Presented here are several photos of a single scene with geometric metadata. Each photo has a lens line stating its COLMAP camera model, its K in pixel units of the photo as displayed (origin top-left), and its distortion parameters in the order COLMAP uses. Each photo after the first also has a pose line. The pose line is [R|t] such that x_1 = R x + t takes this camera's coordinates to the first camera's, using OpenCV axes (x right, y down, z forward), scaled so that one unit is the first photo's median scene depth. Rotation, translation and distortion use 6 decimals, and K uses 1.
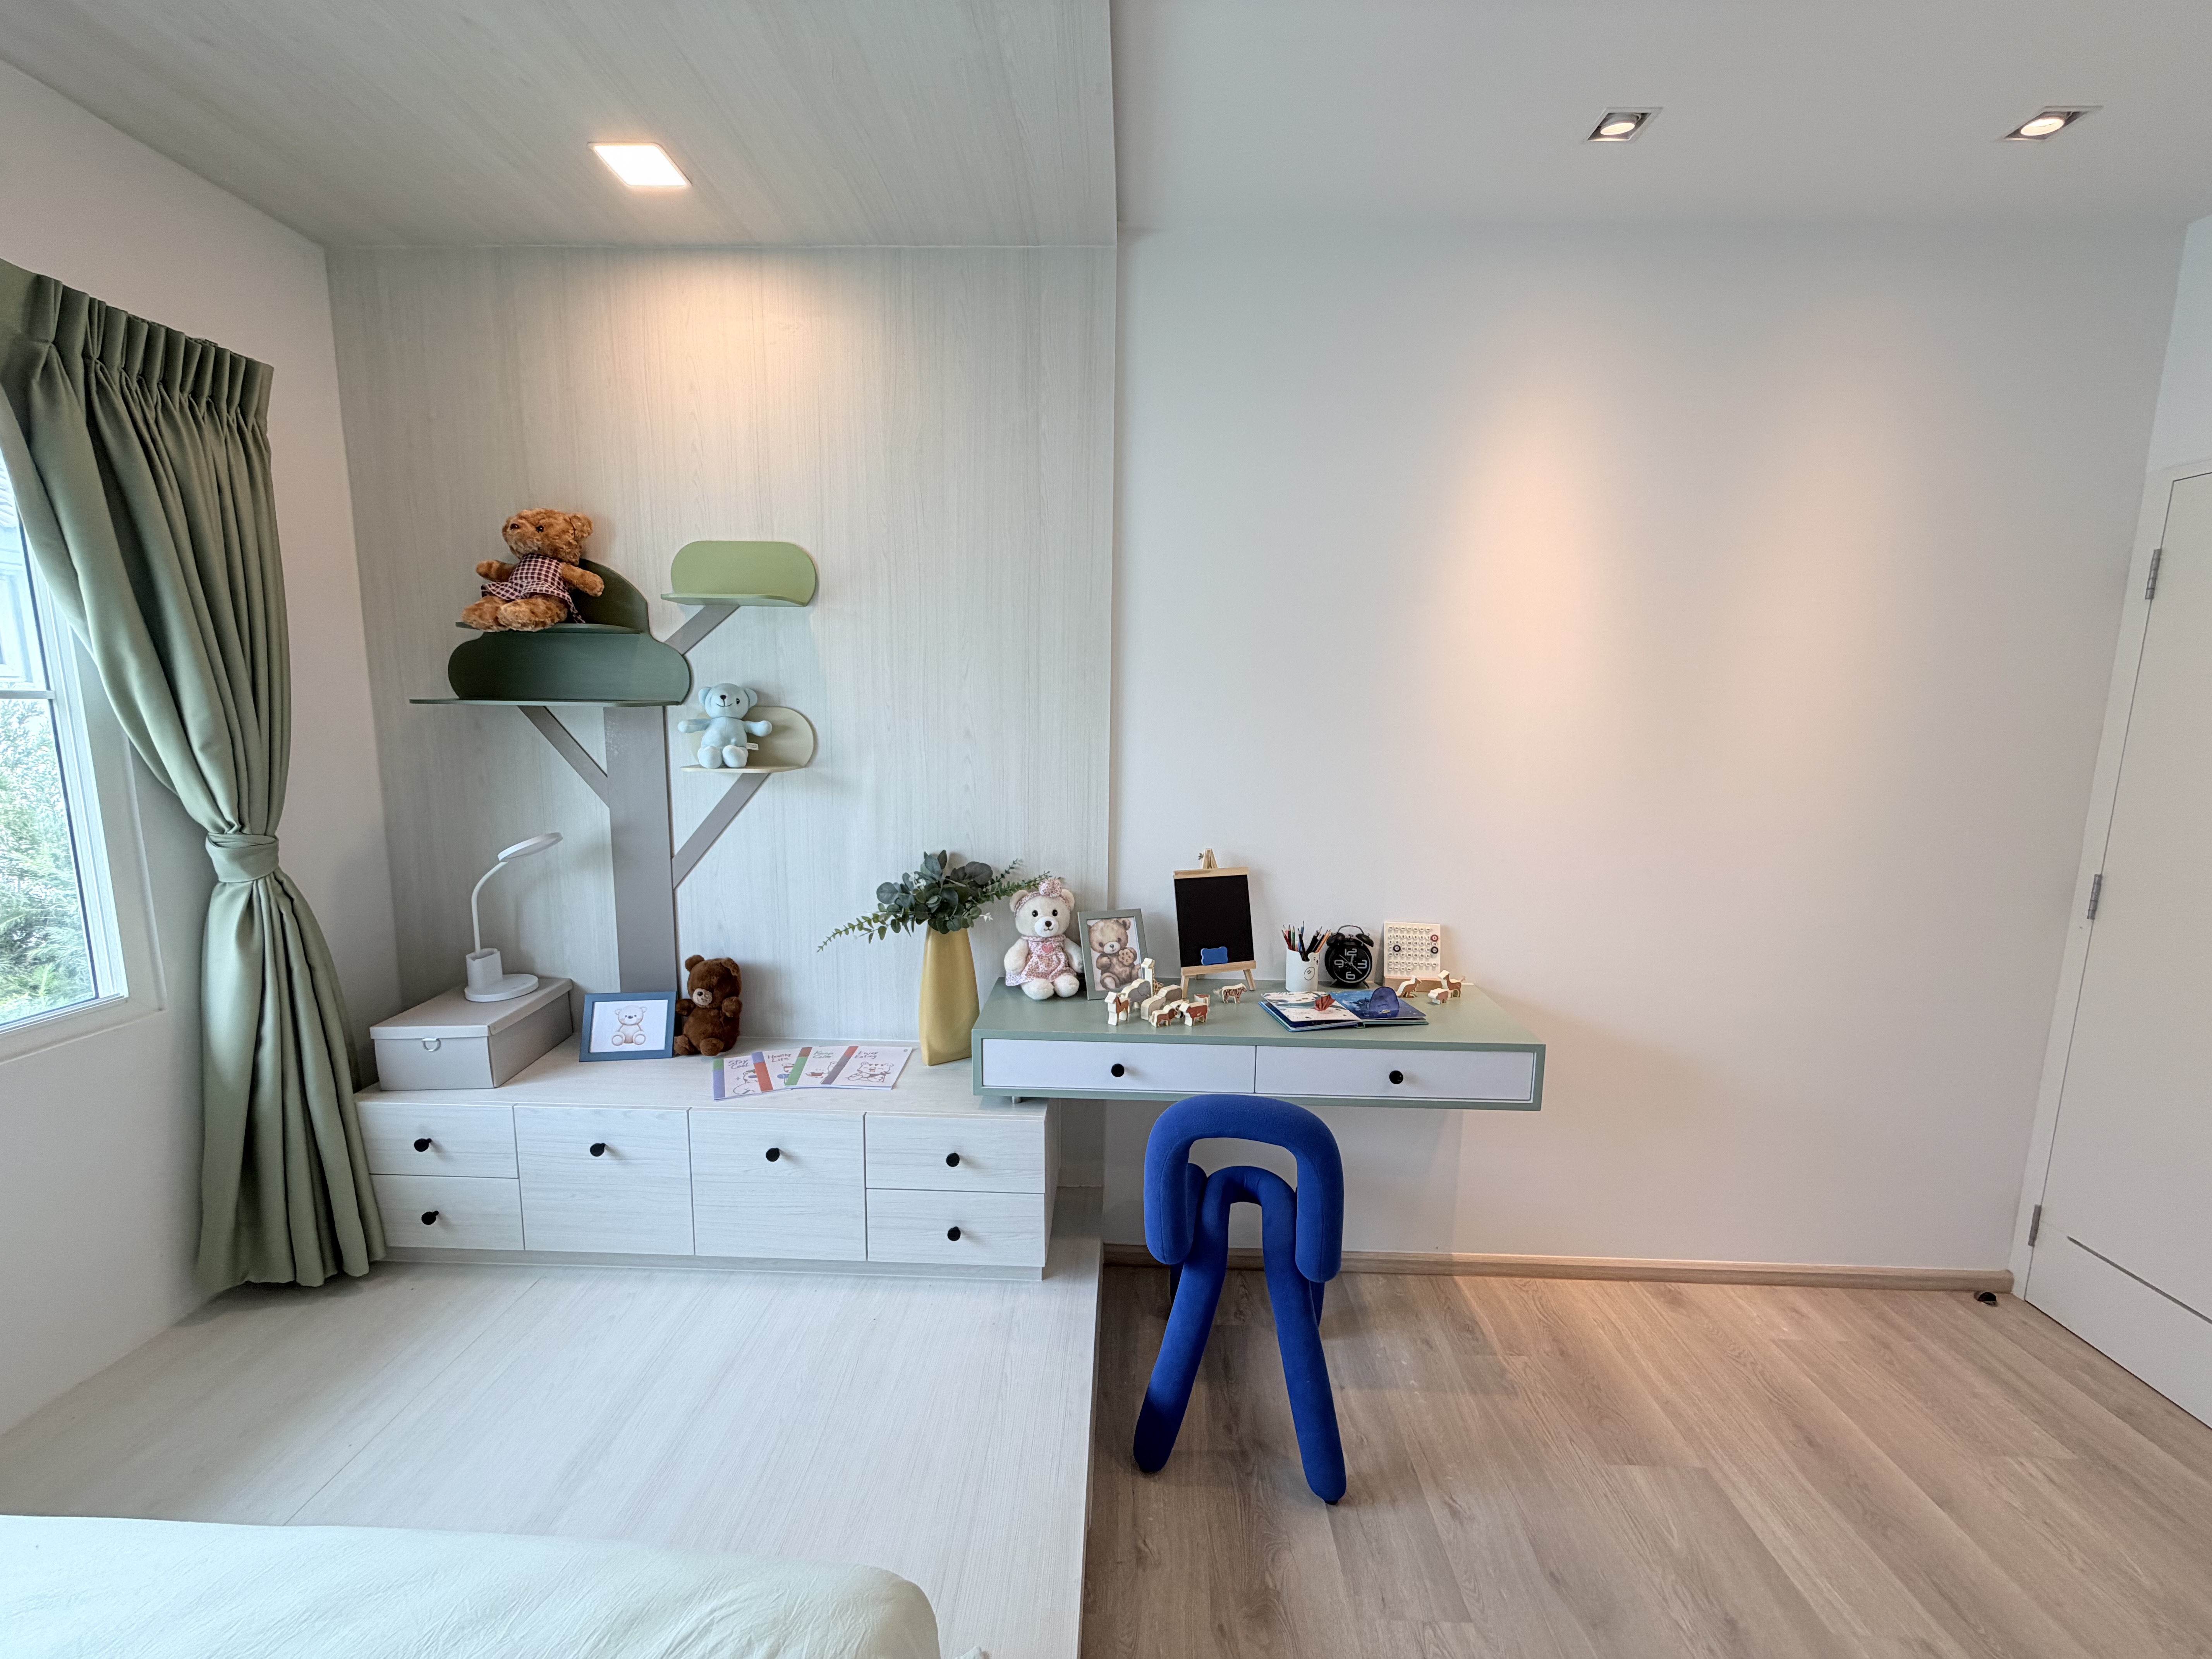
lens RADIAL K [[879.4, 0, 1101.4], [0, 879.4, 834.1], [0, 0, 1]] dist [-0.001790, -0.000206]
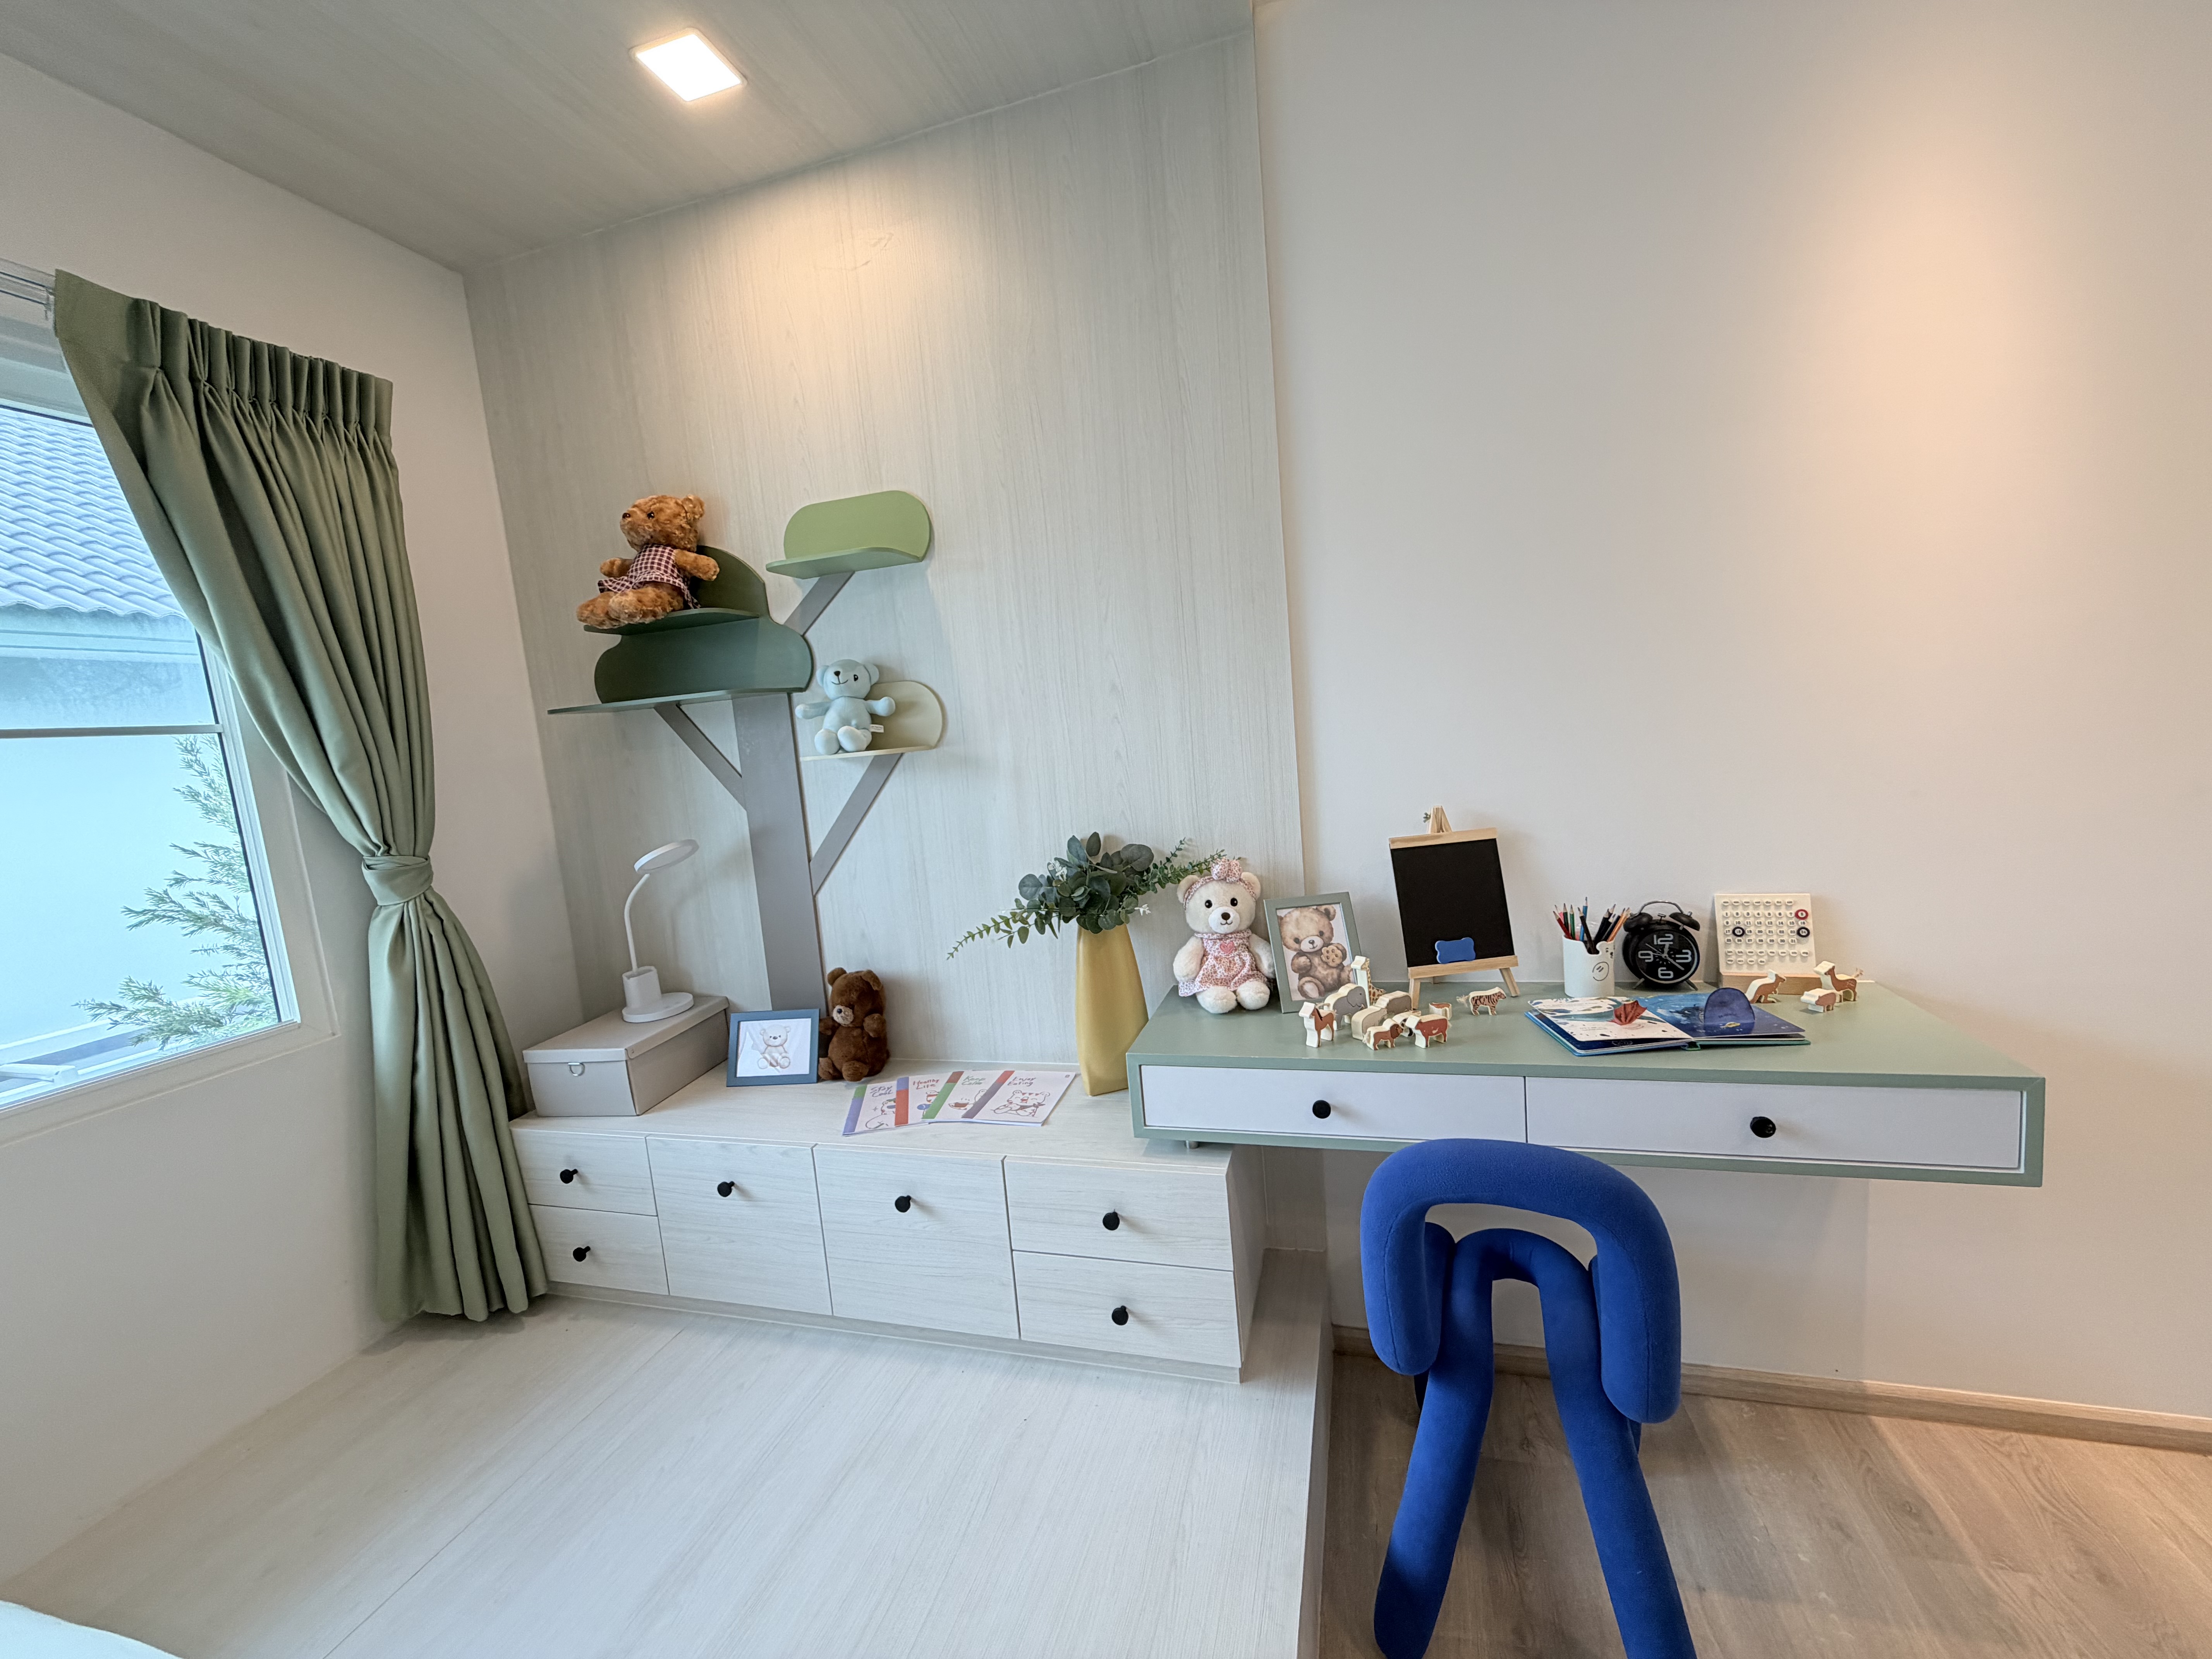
lens RADIAL K [[879.4, 0, 1101.4], [0, 879.4, 834.1], [0, 0, 1]] dist [-0.001790, -0.000206]
pose [[0.962741, -0.065522, -0.262366, 0.044462], [0.062604, 0.997848, -0.019477, 0.038438], [0.263077, 0.002326, 0.964772, 0.220227]]
